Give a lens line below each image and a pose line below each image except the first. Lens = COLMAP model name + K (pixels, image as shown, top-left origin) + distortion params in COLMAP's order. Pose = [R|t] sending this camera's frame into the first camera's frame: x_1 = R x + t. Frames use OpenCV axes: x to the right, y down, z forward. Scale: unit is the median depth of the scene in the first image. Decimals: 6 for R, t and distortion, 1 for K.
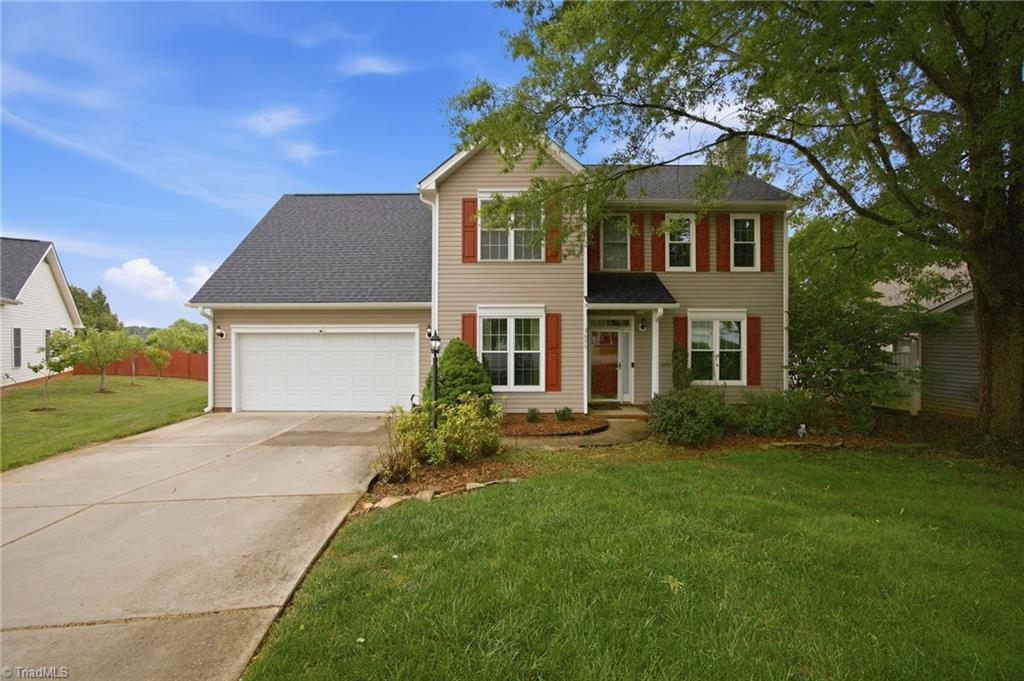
lens RADIAL K [[421.6, 0, 513.2], [0, 421.6, 344.5], [0, 0, 1]] dist [-0.000433, 0.000225]
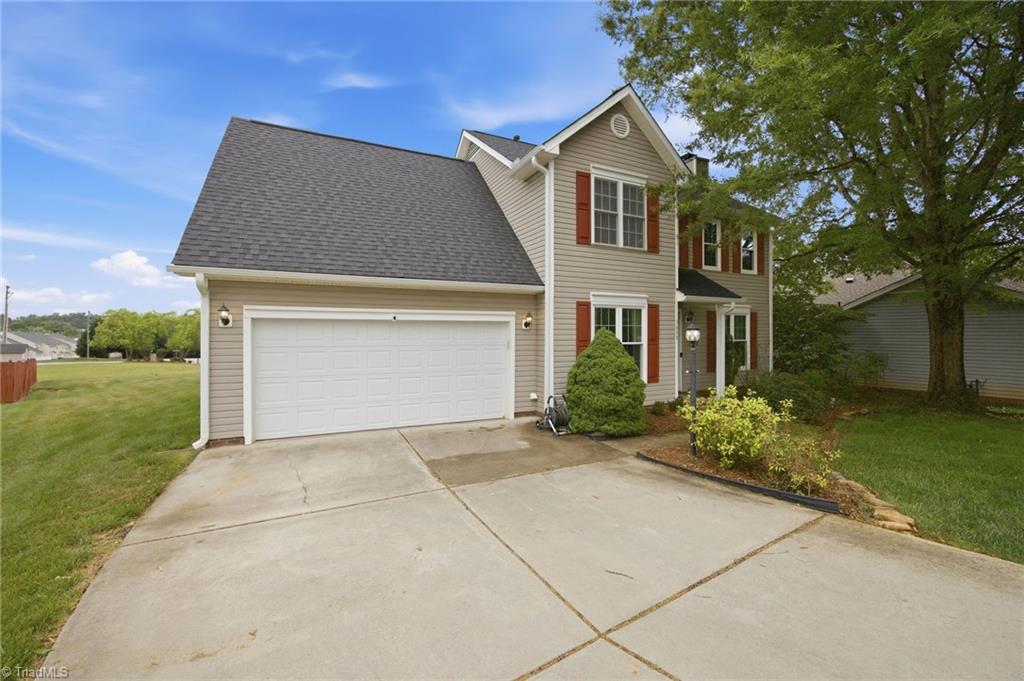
lens RADIAL K [[421.6, 0, 512.8], [0, 421.6, 338.4], [0, 0, 1]] dist [-0.000433, 0.000225]
pose [[0.882897, -0.005536, 0.469535, -0.657679], [0.000177, 0.999934, 0.011456, -0.004975], [-0.469567, -0.010031, 0.882840, 0.278014]]
